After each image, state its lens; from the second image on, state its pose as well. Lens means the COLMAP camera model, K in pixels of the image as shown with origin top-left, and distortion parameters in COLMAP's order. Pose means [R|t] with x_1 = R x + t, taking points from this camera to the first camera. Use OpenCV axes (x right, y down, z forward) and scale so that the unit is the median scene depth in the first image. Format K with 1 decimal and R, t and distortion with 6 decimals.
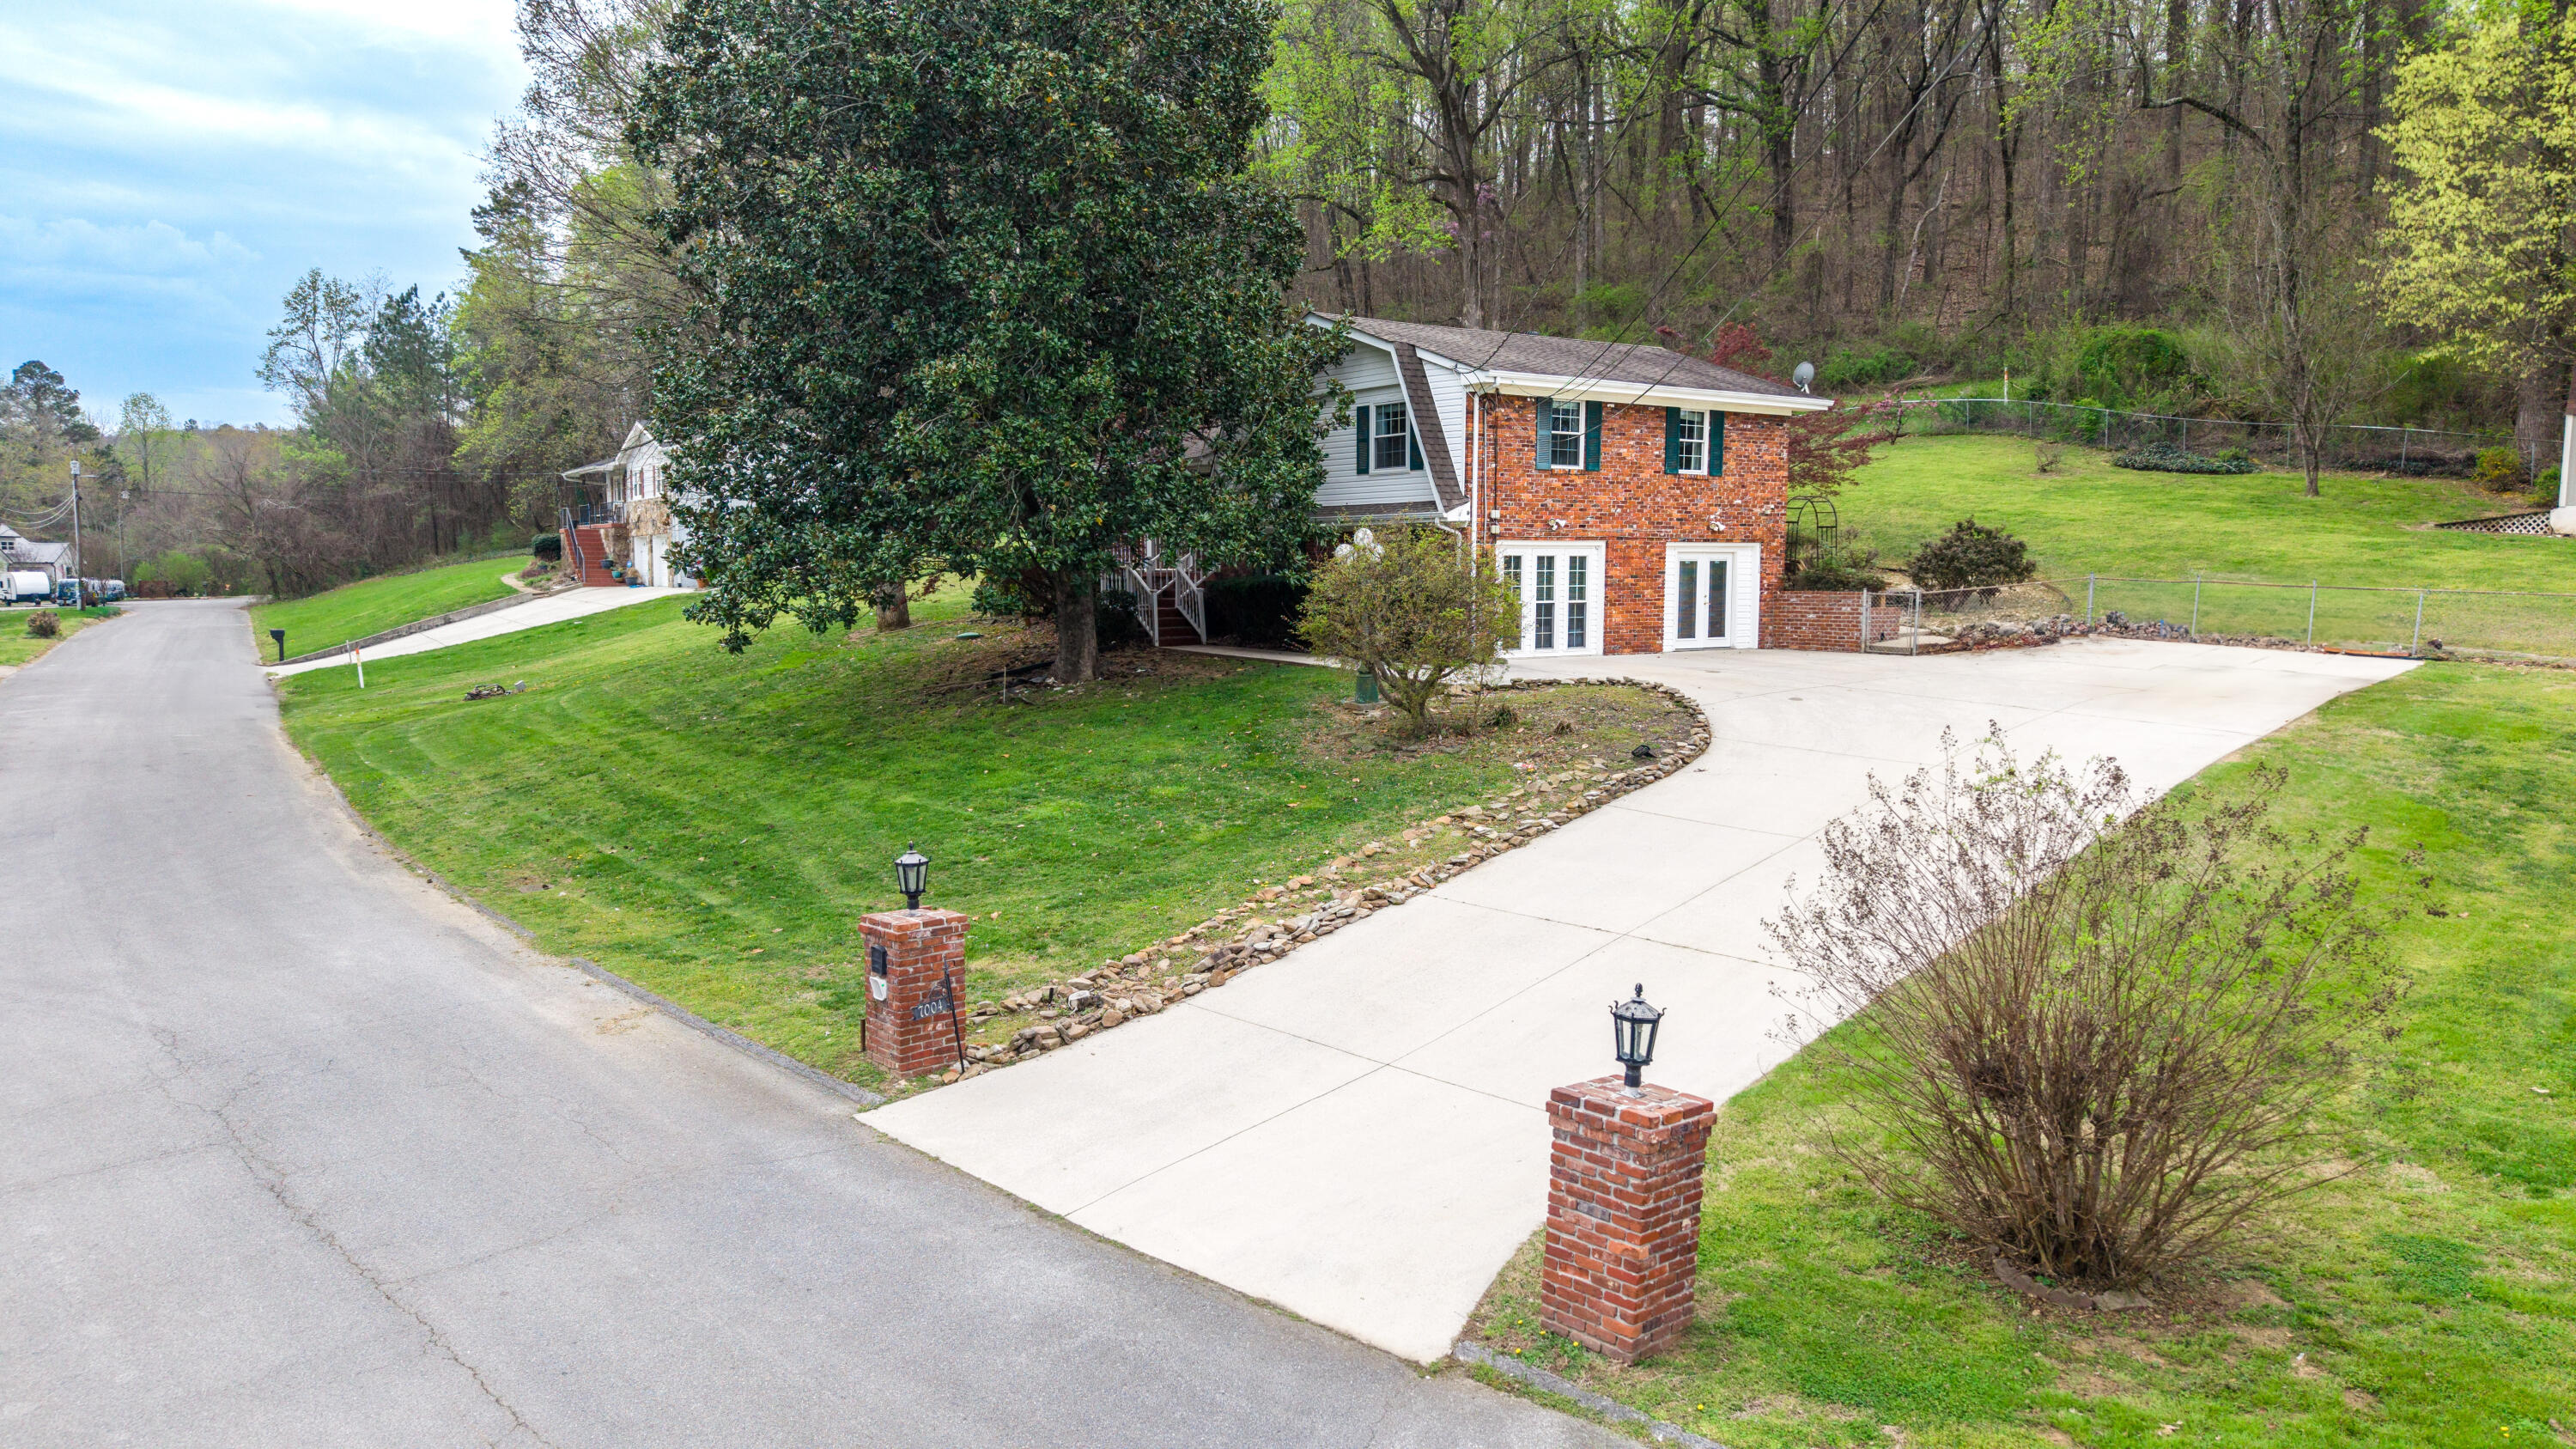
lens RADIAL K [[1720.0, 0, 1288.0], [0, 1720.0, 724.5], [0, 0, 1]] dist [0.038831, -0.000017]
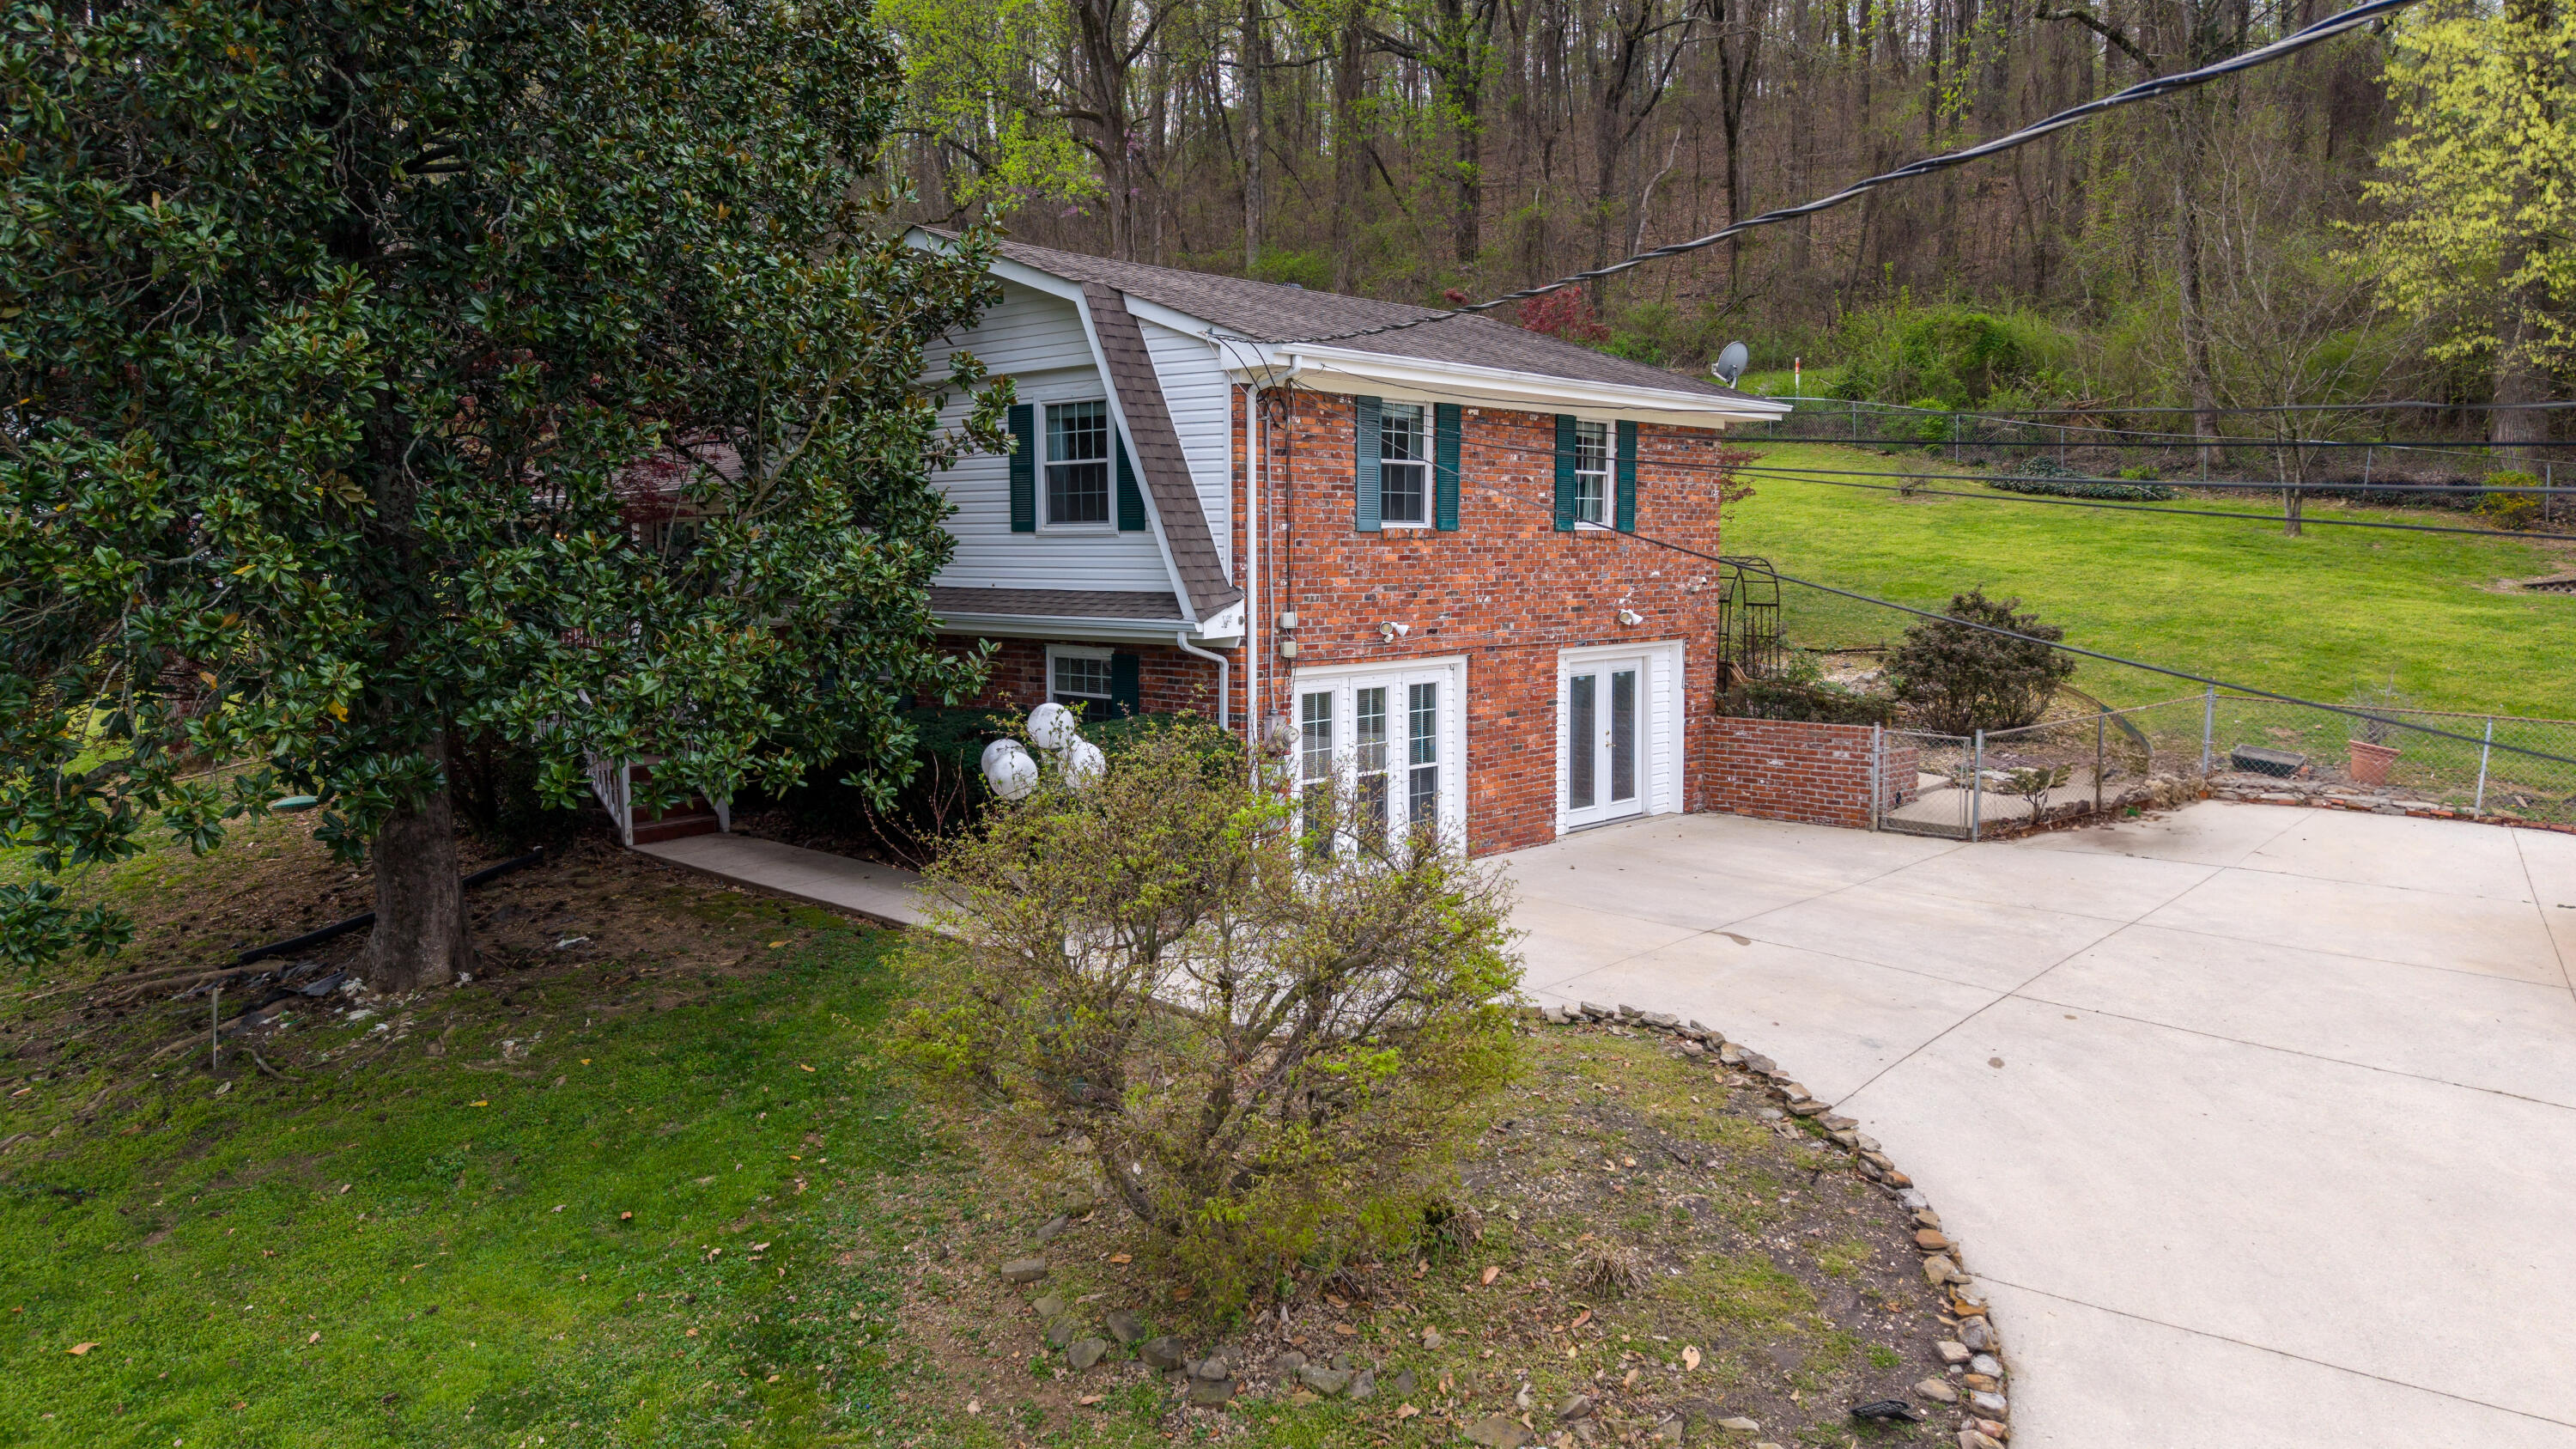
lens RADIAL K [[1759.4, 0, 1288.0], [0, 1759.4, 724.5], [0, 0, 1]] dist [0.091438, -0.001761]
pose [[0.978363, -0.023277, 0.205582, 0.009800], [0.022303, 0.999726, 0.007052, -0.089863], [-0.205690, -0.002314, 0.978614, 0.457181]]
